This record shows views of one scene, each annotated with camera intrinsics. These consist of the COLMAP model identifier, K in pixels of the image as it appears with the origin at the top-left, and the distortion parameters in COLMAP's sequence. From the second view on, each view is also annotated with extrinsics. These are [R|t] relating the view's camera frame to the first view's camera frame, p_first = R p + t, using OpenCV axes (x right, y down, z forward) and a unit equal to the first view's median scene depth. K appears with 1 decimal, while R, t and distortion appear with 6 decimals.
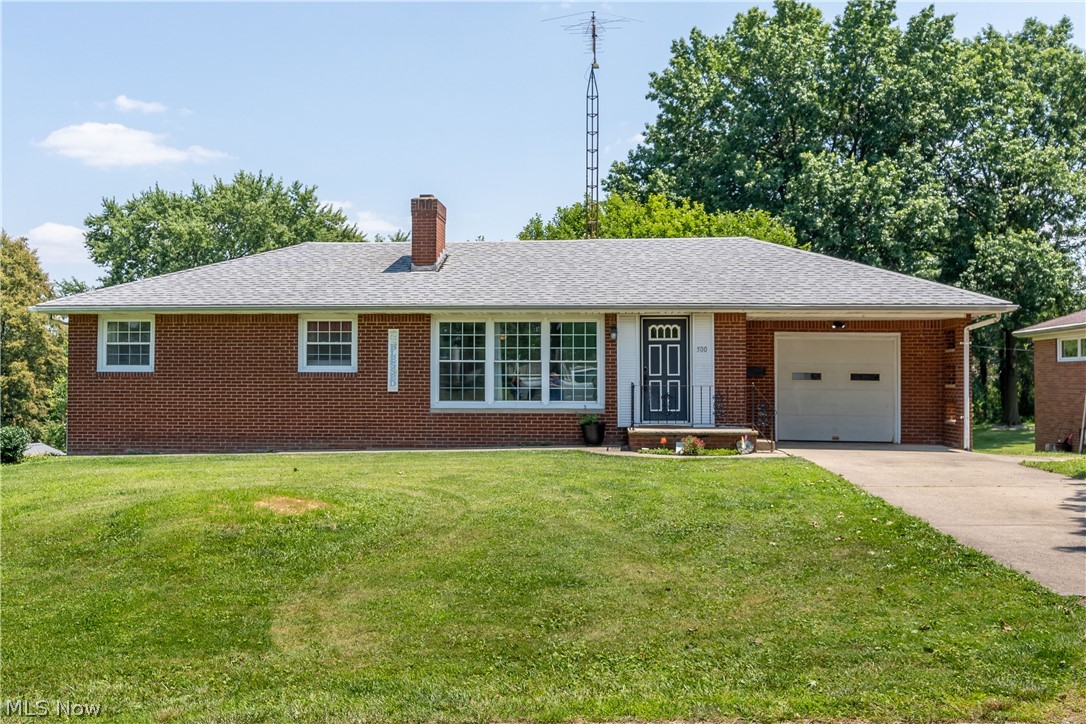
lens RADIAL K [[946.7, 0, 543.0], [0, 946.7, 362.0], [0, 0, 1]] dist [-0.008511, 0.006734]
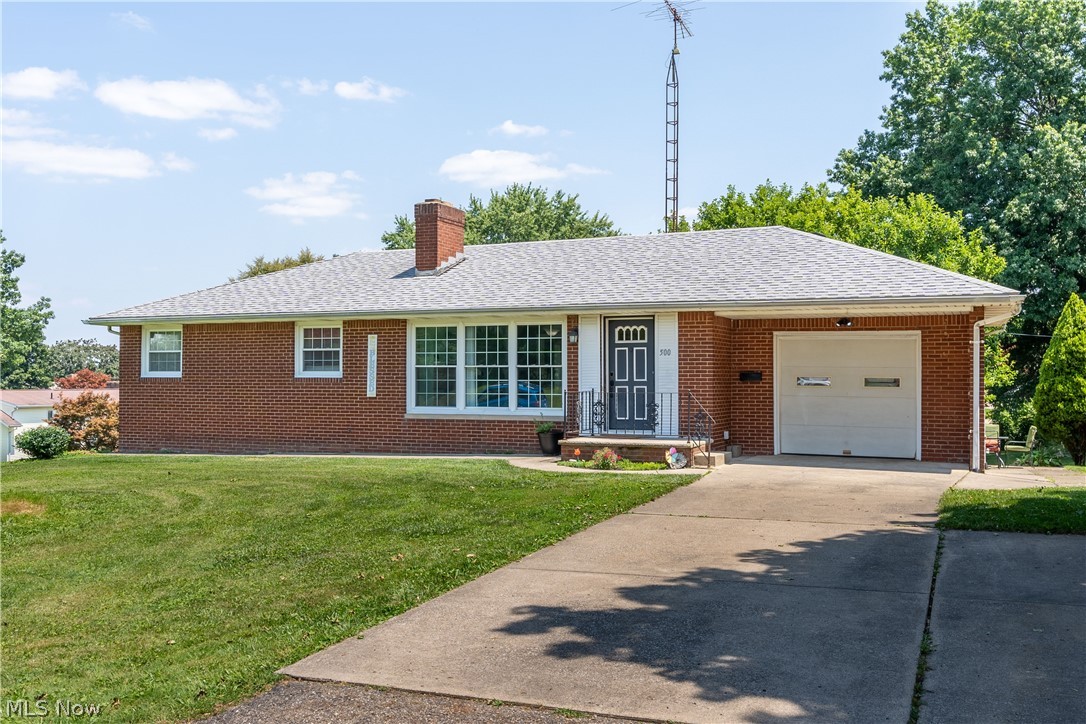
lens RADIAL K [[946.7, 0, 543.0], [0, 946.7, 362.0], [0, 0, 1]] dist [-0.008511, 0.006734]
pose [[0.955834, -0.006042, -0.293846, 0.308145], [0.005192, 0.999980, -0.003671, -0.001151], [0.293862, 0.001983, 0.955846, 0.090449]]
